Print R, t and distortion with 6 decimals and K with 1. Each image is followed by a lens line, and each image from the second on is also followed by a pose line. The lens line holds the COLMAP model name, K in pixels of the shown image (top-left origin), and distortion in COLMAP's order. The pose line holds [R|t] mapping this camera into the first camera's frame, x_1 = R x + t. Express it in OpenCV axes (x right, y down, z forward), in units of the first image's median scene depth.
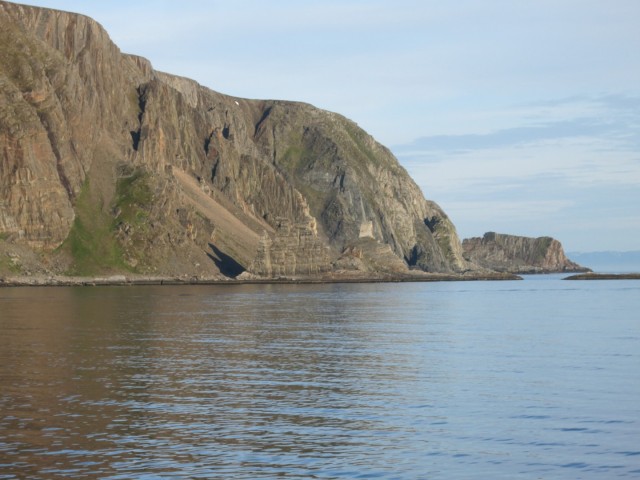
lens RADIAL K [[2155.3, 0, 320.0], [0, 2155.3, 240.0], [0, 0, 1]] dist [-0.053617, 0.087991]
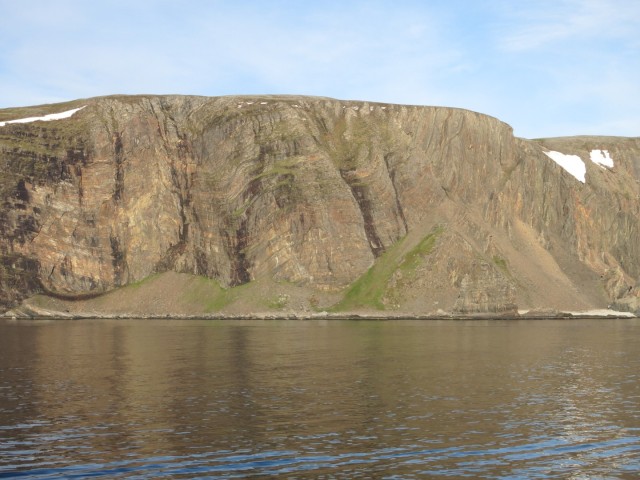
lens RADIAL K [[1272.3, 0, 320.0], [0, 1272.3, 240.0], [0, 0, 1]] dist [-0.135072, -0.049942]
pose [[0.721104, -0.031661, -0.692103, 0.358671], [0.007299, 0.999247, -0.038106, 0.002506], [0.692789, 0.022427, 0.720792, 0.402357]]
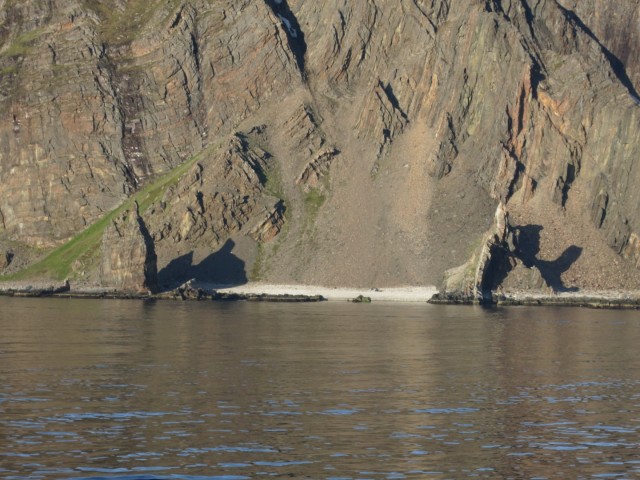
lens RADIAL K [[2155.3, 0, 320.0], [0, 2155.3, 240.0], [0, 0, 1]] dist [-0.053617, 0.087991]
pose [[0.332701, -0.005275, -0.943018, 0.577041], [-0.003085, 0.999973, -0.006682, 0.005835], [0.943027, 0.005132, 0.332676, 0.755693]]
